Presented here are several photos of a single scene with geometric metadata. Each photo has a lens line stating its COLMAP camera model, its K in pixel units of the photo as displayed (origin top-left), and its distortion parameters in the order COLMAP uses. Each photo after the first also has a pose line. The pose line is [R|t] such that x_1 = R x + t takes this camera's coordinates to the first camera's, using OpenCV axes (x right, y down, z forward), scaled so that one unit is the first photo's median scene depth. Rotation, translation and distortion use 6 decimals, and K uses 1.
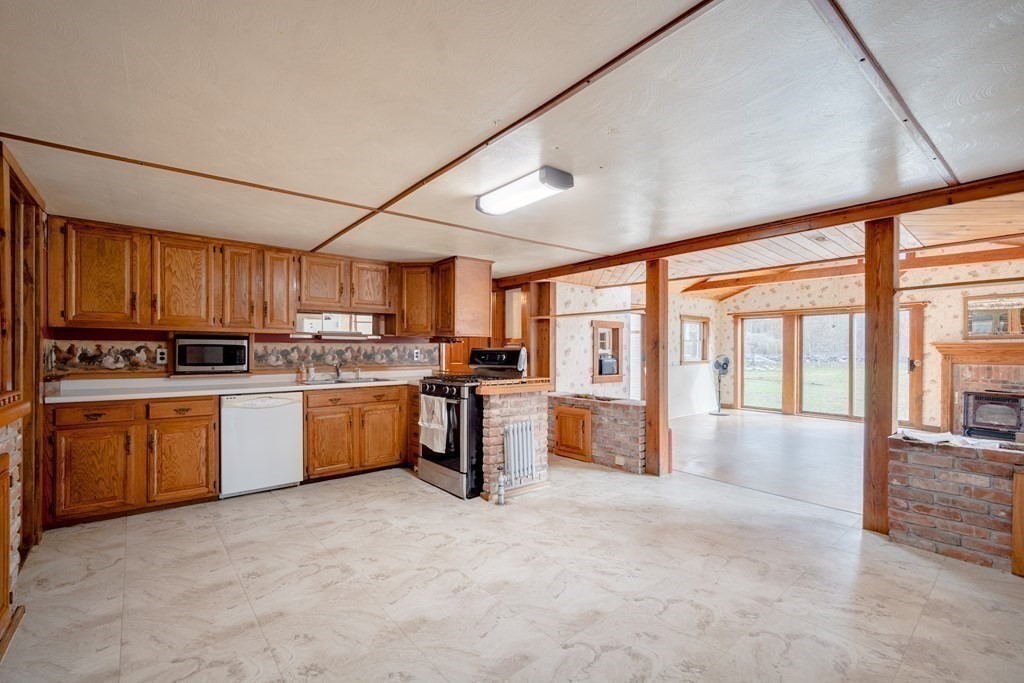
lens RADIAL K [[448.0, 0, 510.8], [0, 448.0, 349.8], [0, 0, 1]] dist [-0.001689, 0.000336]
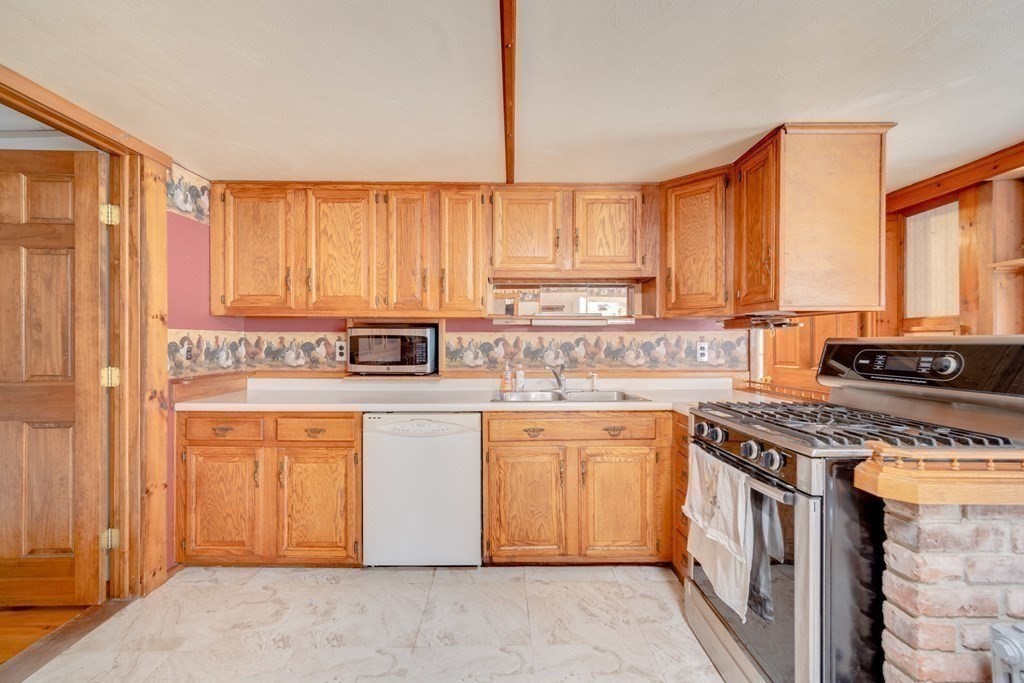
lens RADIAL K [[448.0, 0, 506.2], [0, 448.0, 343.0], [0, 0, 1]] dist [-0.001689, 0.000336]
pose [[0.774926, -0.000556, -0.632051, -0.055922], [0.001637, 0.999998, 0.001127, -0.000086], [0.632049, -0.001909, 0.774926, 0.492433]]
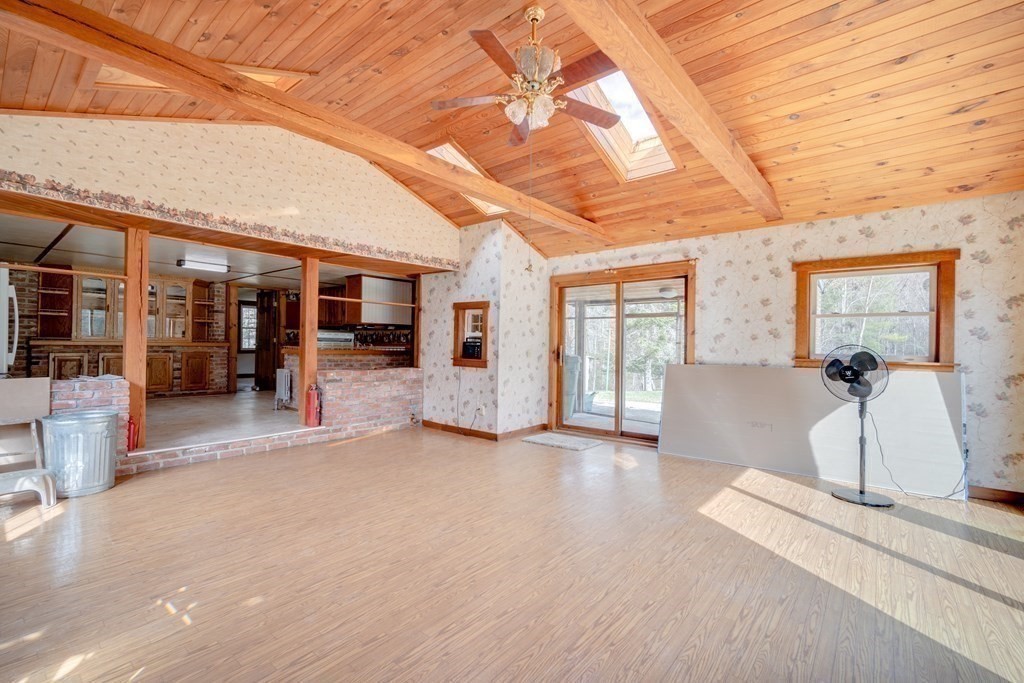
lens RADIAL K [[448.0, 0, 510.2], [0, 448.0, 342.5], [0, 0, 1]] dist [-0.001689, 0.000336]
pose [[0.197594, -0.002831, -0.980280, 1.724050], [-0.021157, 0.999751, -0.007152, 0.039903], [0.980056, 0.022153, 0.197485, 1.316269]]
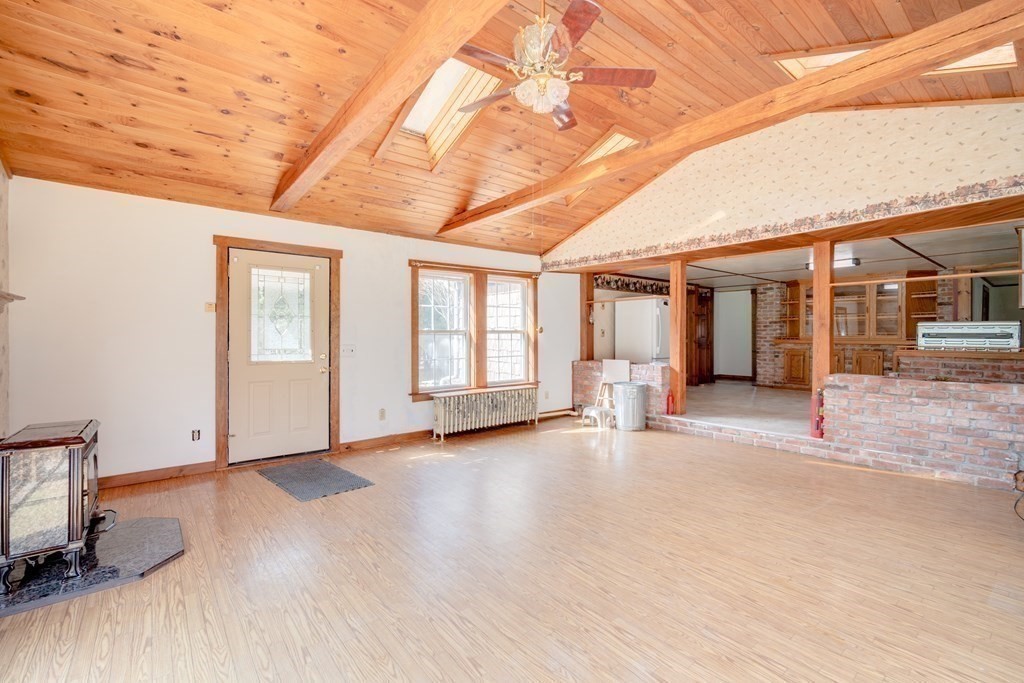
lens RADIAL K [[448.0, 0, 517.7], [0, 448.0, 338.0], [0, 0, 1]] dist [-0.001689, 0.000336]
pose [[-0.999944, -0.002425, -0.010296, 1.108287], [-0.002520, 0.999955, 0.009152, 0.029448], [0.010274, 0.009178, -0.999905, 2.118948]]
